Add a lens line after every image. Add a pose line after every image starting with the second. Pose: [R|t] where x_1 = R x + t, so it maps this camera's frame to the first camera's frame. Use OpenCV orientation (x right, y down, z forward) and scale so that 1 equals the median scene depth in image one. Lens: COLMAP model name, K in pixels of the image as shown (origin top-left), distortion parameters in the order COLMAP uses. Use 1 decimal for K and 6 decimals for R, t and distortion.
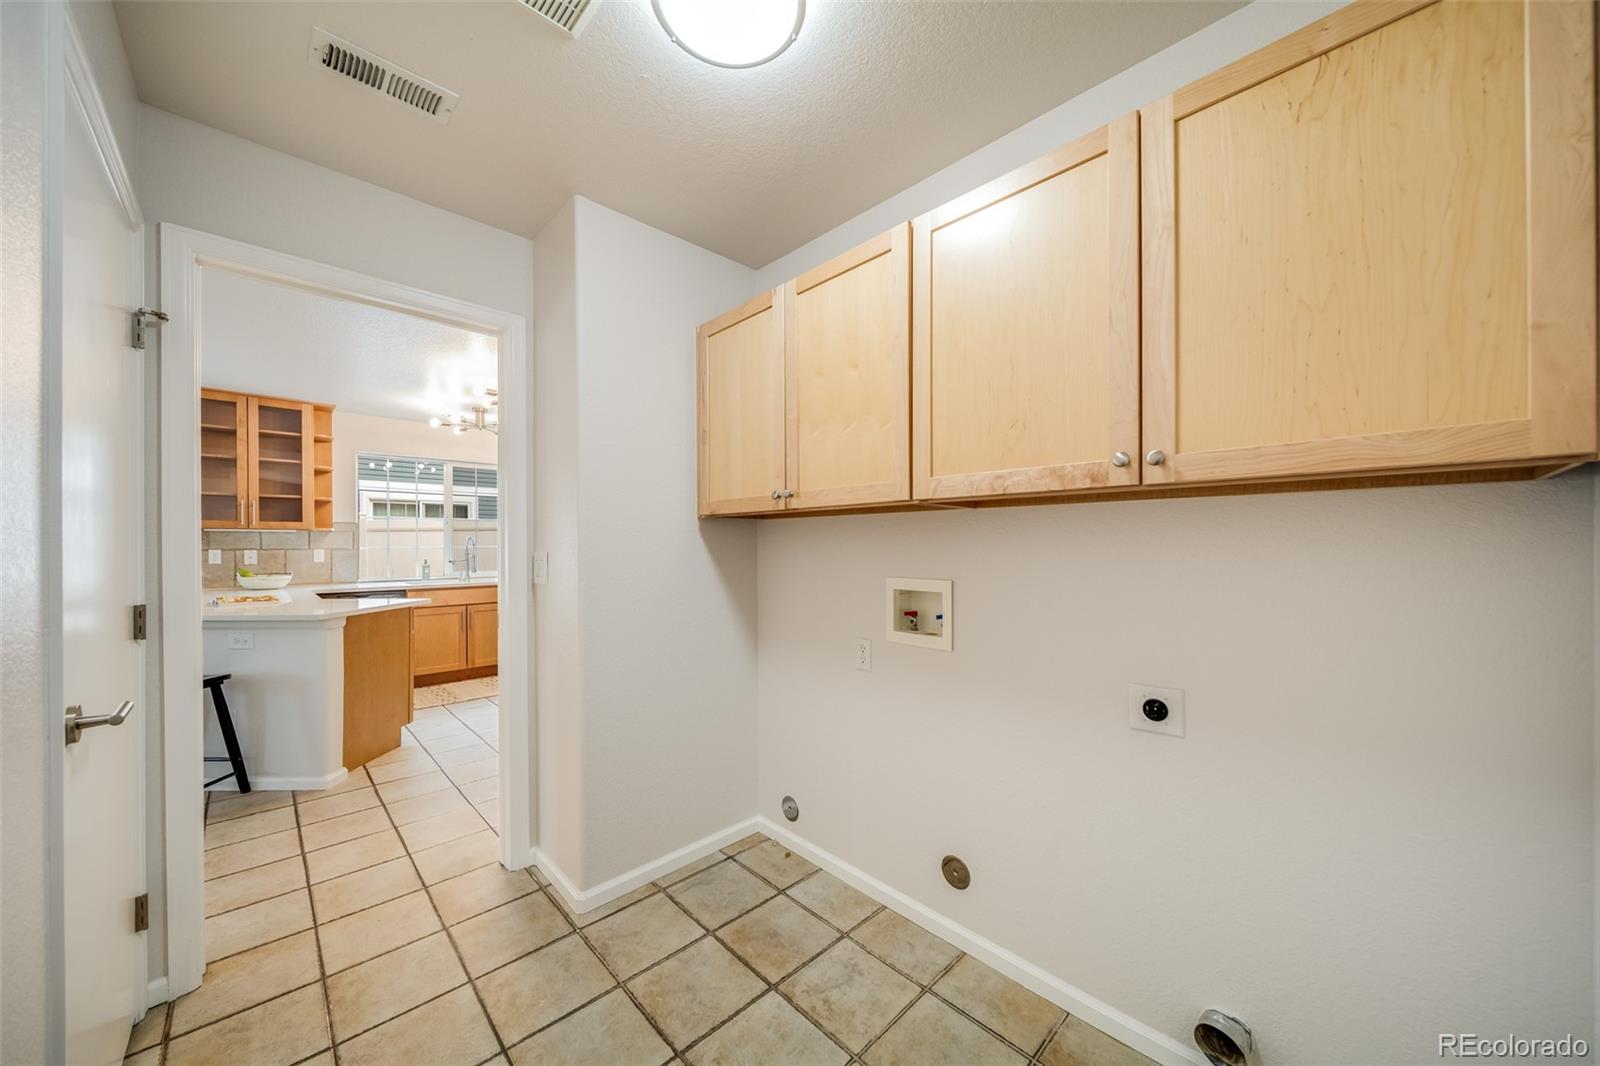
lens RADIAL K [[566.4, 0, 800.7], [0, 566.4, 549.7], [0, 0, 1]] dist [-0.000633, -0.000028]
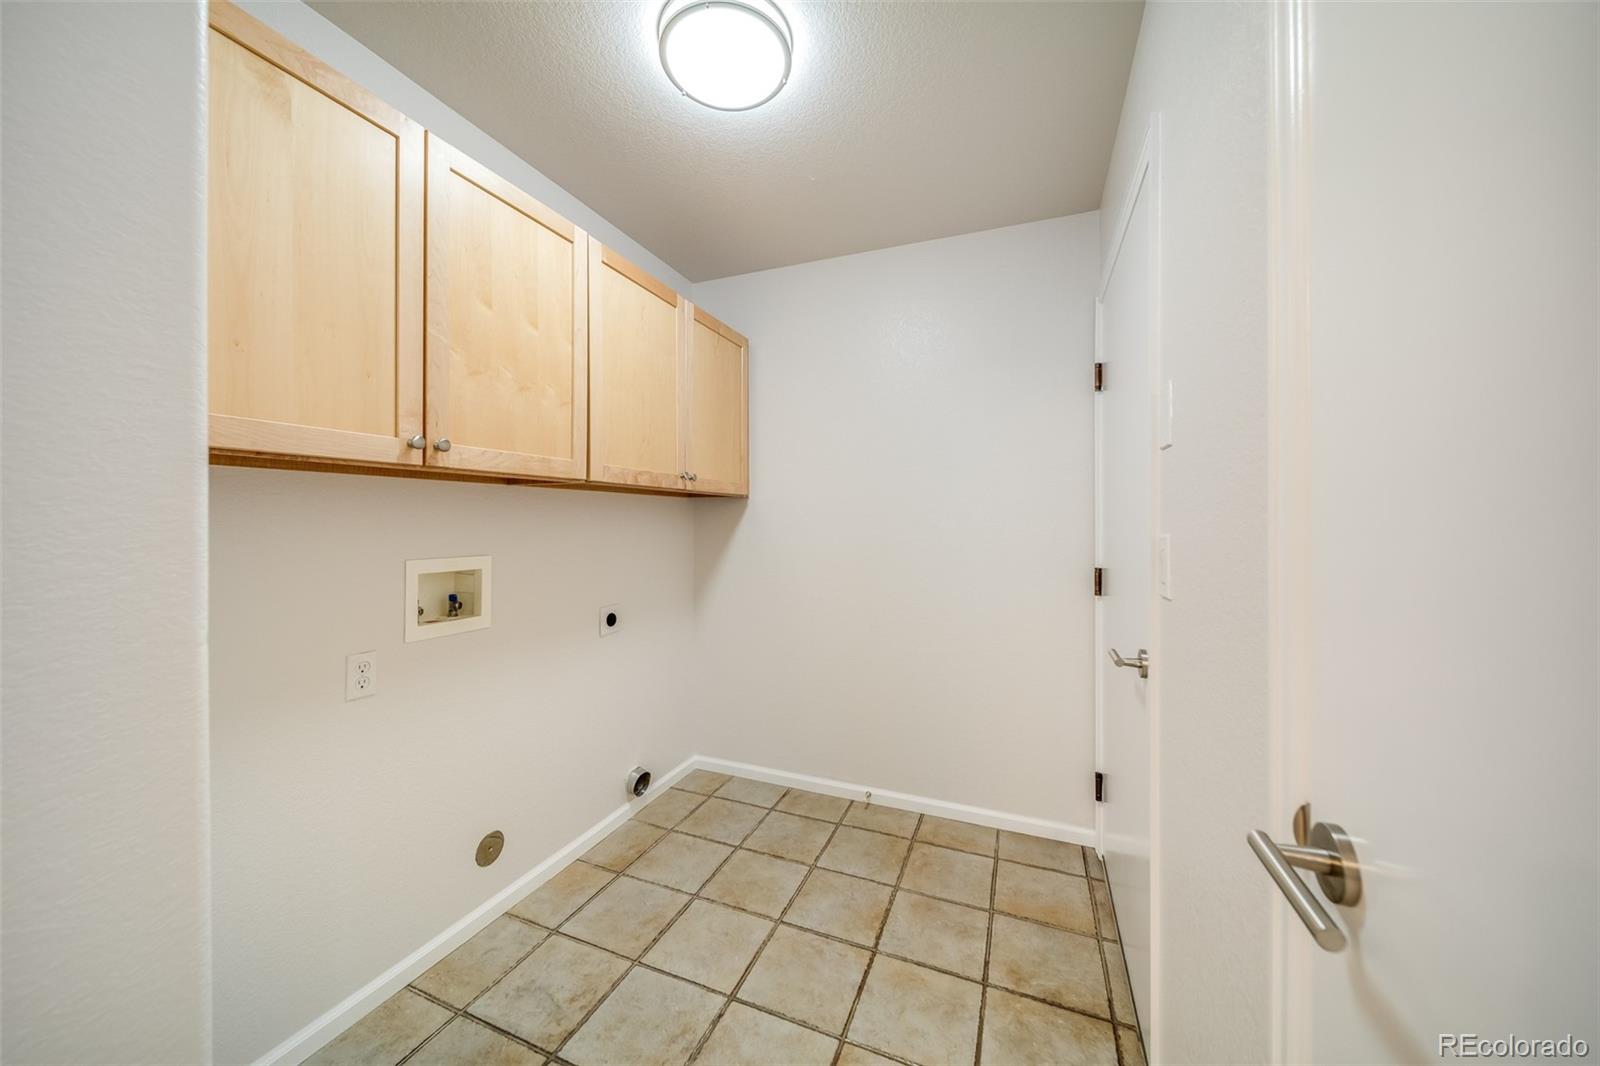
lens RADIAL K [[555.1, 0, 802.5], [0, 555.1, 520.1], [0, 0, 1]] dist [0.000230, -0.000004]
pose [[-0.407184, -0.000403, 0.913346, -0.917246], [0.005251, 0.999982, 0.002782, -0.007716], [-0.913331, 0.005928, -0.407175, 0.973899]]
